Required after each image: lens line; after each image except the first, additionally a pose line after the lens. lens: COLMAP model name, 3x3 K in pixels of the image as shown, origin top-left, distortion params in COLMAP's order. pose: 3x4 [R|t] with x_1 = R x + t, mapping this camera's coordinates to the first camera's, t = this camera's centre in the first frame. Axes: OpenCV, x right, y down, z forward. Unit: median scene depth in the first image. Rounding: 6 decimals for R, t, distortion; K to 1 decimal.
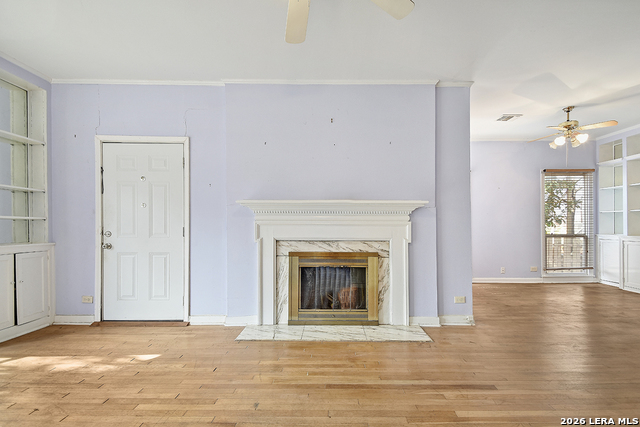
lens RADIAL K [[292.4, 0, 328.6], [0, 292.4, 229.4], [0, 0, 1]] dist [0.029809, -0.023315]
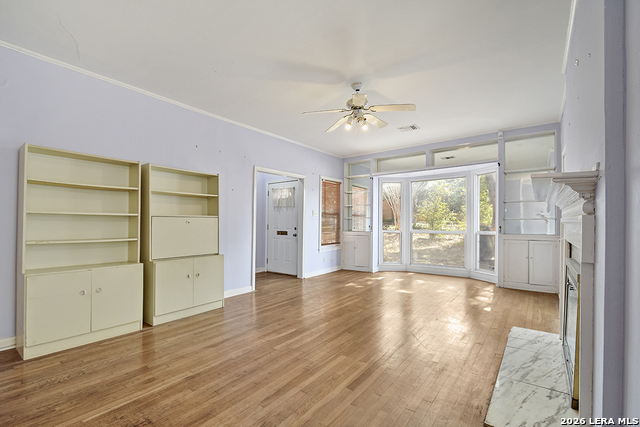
lens RADIAL K [[288.8, 0, 316.3], [0, 288.8, 222.0], [0, 0, 1]] dist [0.029343, -0.022163]
pose [[-0.602477, -0.001511, -0.798135, 0.881844], [-0.007997, 0.999959, 0.004143, -0.017003], [0.798096, 0.008879, -0.602465, 0.930292]]
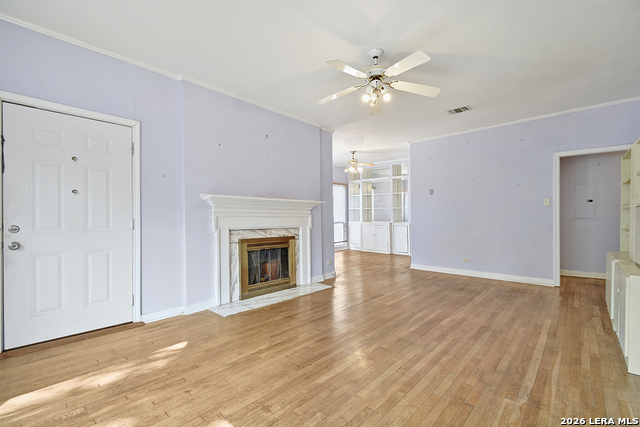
lens RADIAL K [[288.8, 0, 316.3], [0, 288.8, 222.0], [0, 0, 1]] dist [0.029343, -0.022163]
pose [[0.676942, -0.013703, 0.735909, -0.789358], [0.008512, 0.999906, 0.010789, -0.003809], [-0.735987, -0.001040, 0.676995, -0.029368]]
